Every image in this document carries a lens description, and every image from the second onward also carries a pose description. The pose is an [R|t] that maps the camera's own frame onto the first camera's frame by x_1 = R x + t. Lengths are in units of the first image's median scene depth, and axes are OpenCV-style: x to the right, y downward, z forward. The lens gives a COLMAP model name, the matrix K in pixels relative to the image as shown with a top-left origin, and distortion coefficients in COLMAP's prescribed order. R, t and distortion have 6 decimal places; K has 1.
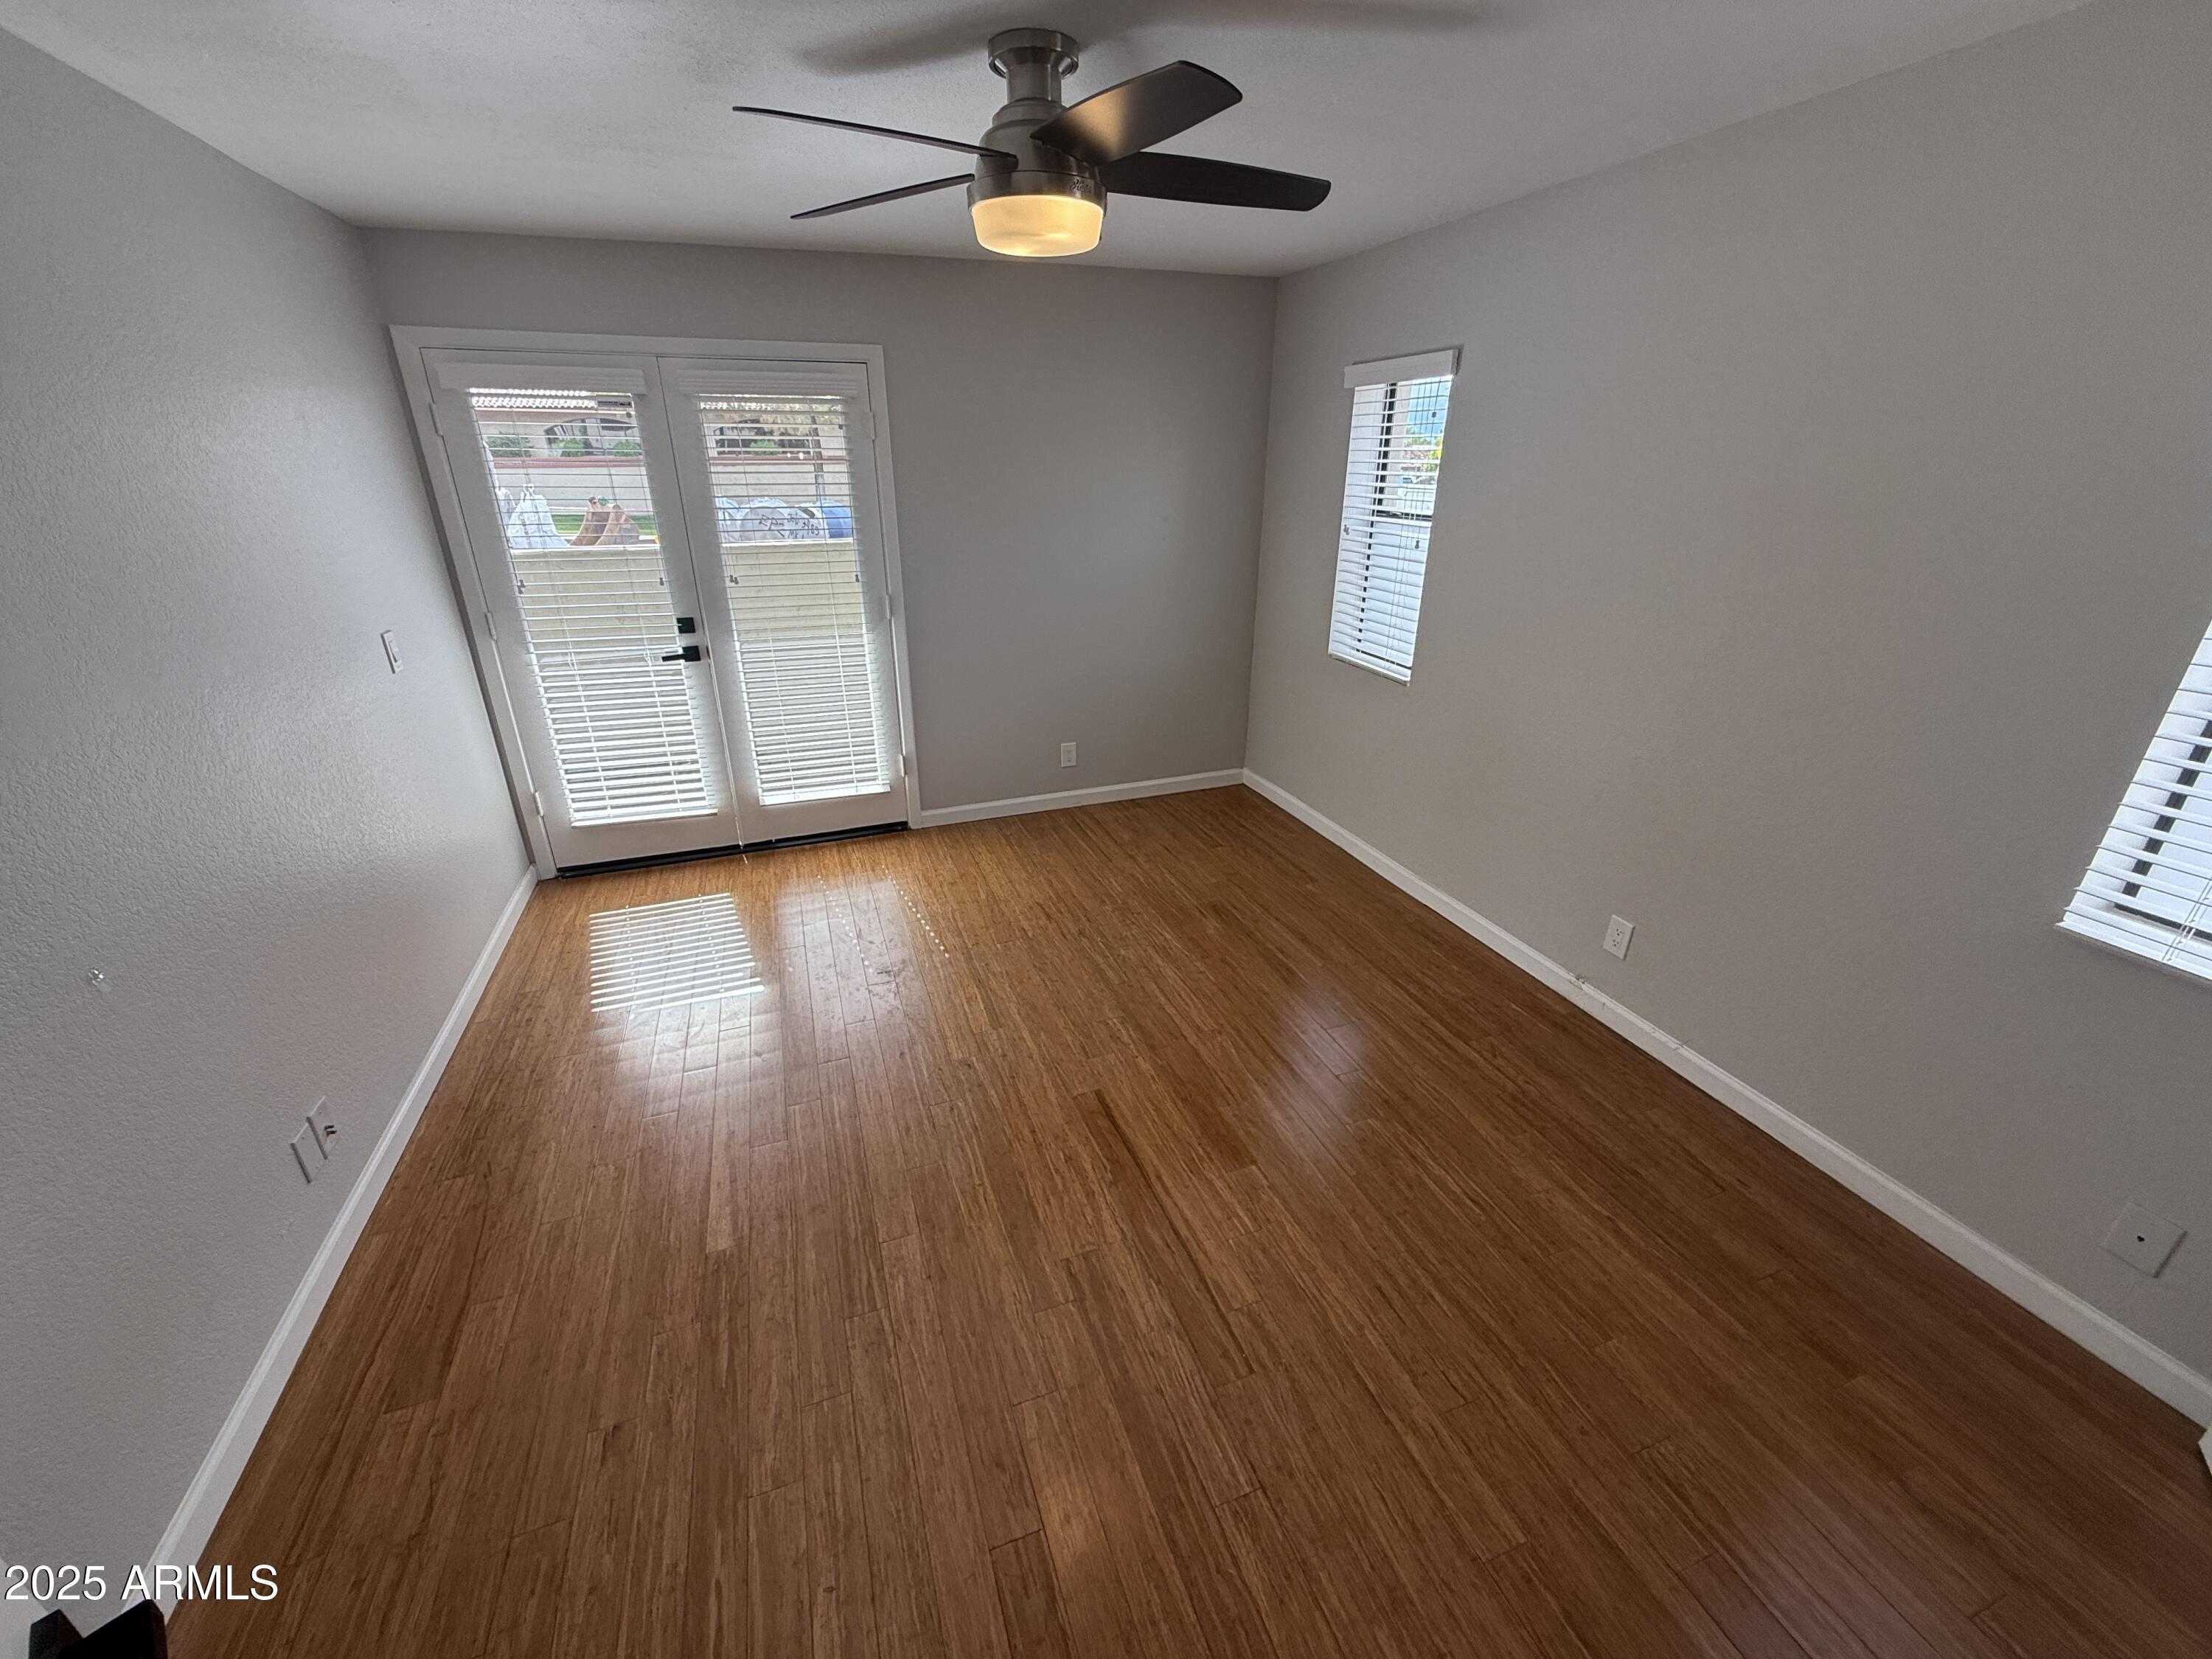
lens RADIAL K [[885.6, 0, 1103.8], [0, 885.6, 837.4], [0, 0, 1]] dist [-0.000148, 0.000097]
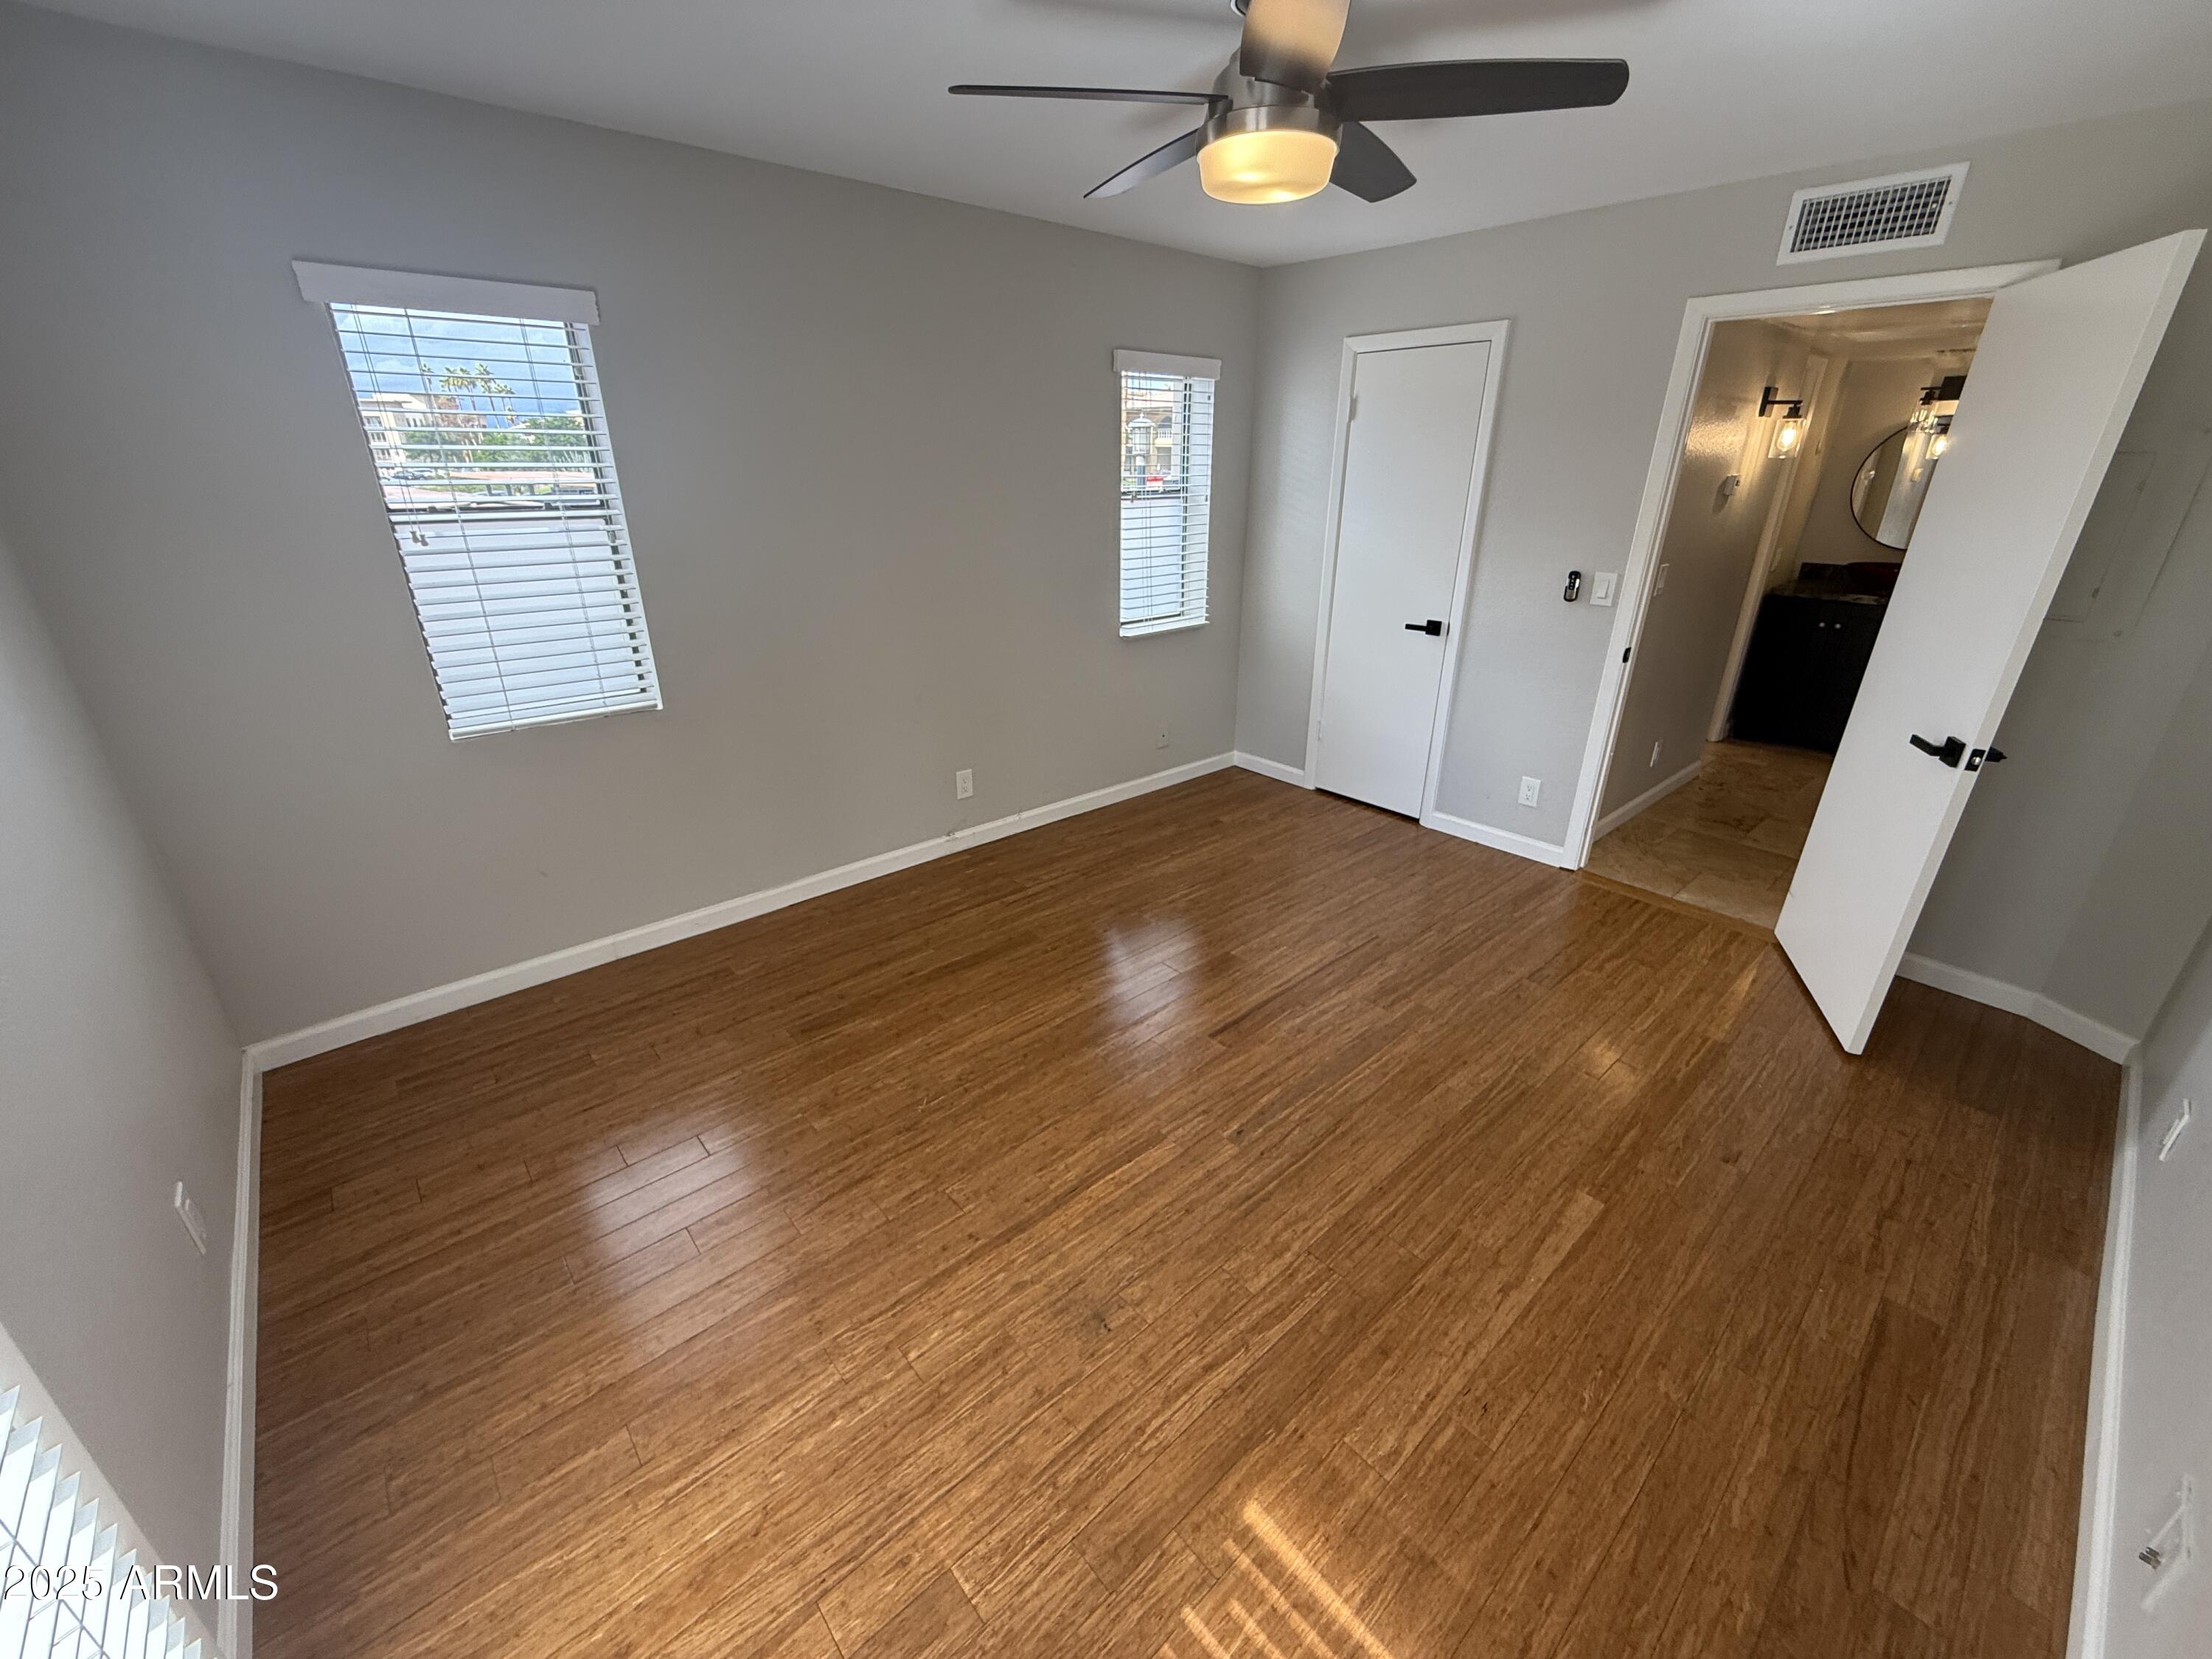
lens RADIAL K [[878.9, 0, 1101.5], [0, 878.9, 830.5], [0, 0, 1]] dist [-0.001169, -0.000226]
pose [[-0.365698, -0.357960, 0.859145, -0.786293], [0.370123, 0.791025, 0.487123, -0.470278], [-0.853975, 0.496129, -0.156787, 1.193033]]
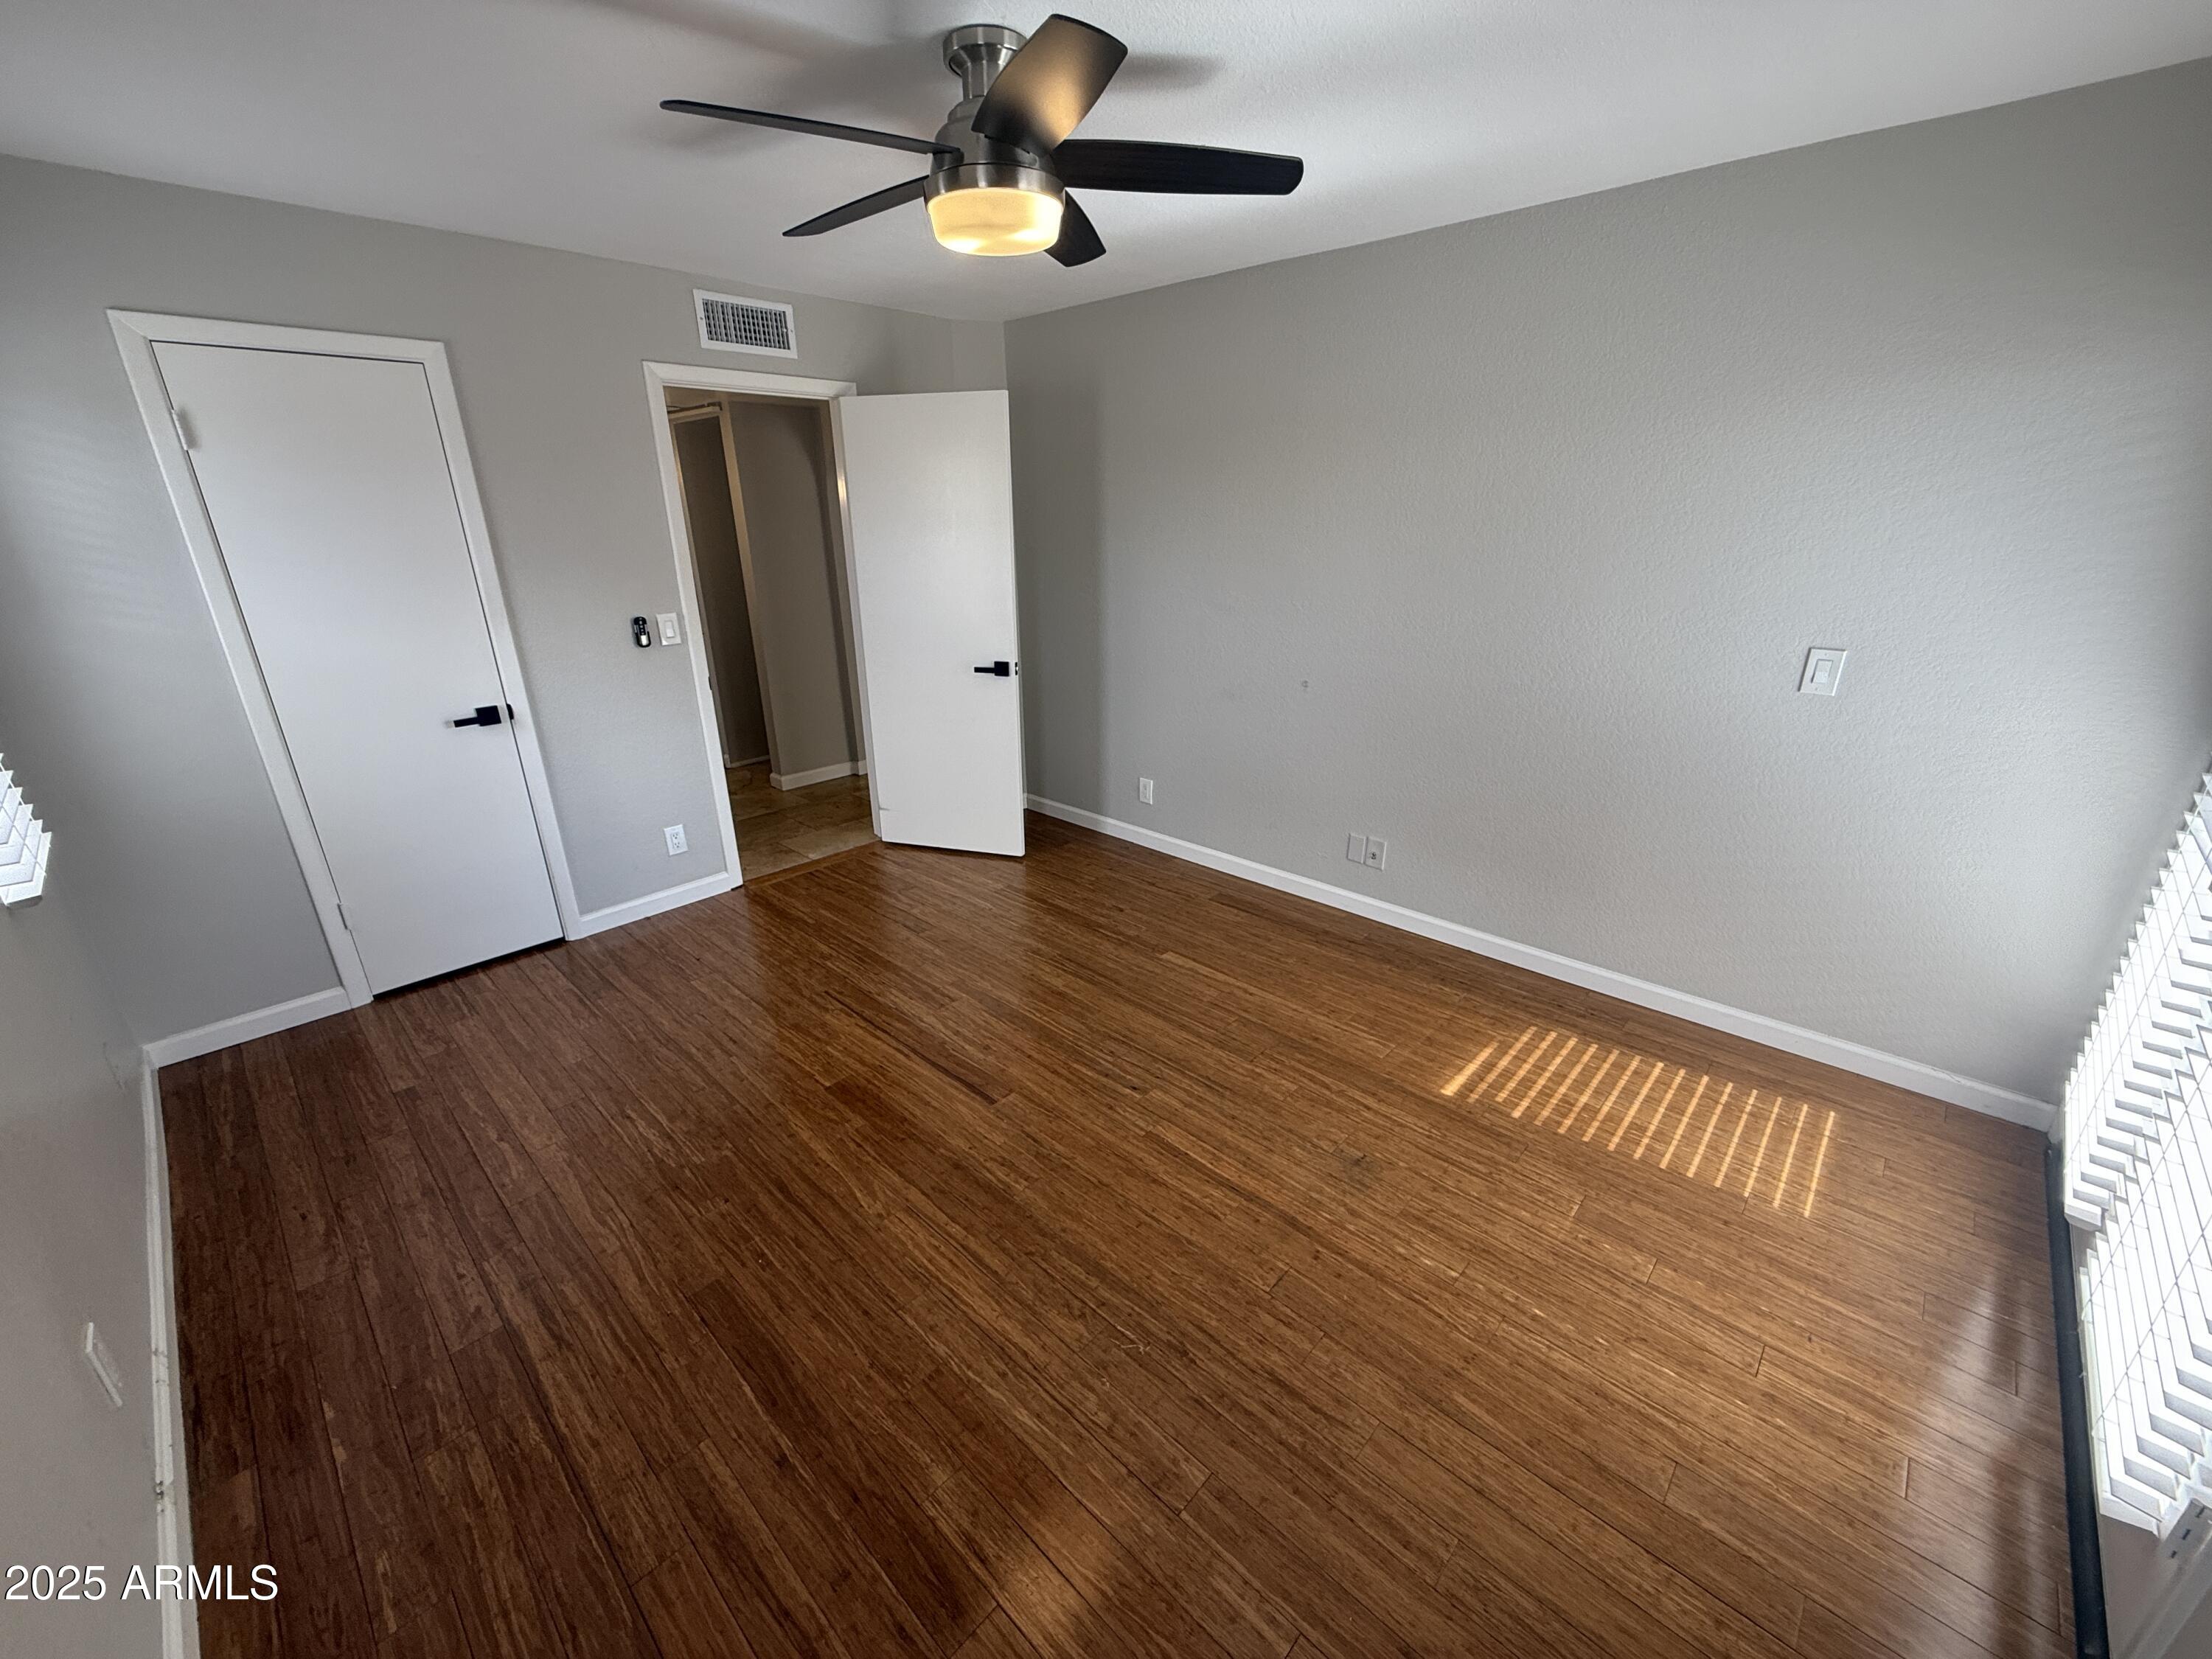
lens RADIAL K [[878.9, 0, 1101.5], [0, 878.9, 830.5], [0, 0, 1]] dist [-0.001169, -0.000226]
pose [[-0.895423, 0.168475, -0.412108, 0.244449], [-0.162907, 0.737463, 0.655446, -0.614413], [0.414341, 0.654037, -0.632896, 1.521462]]
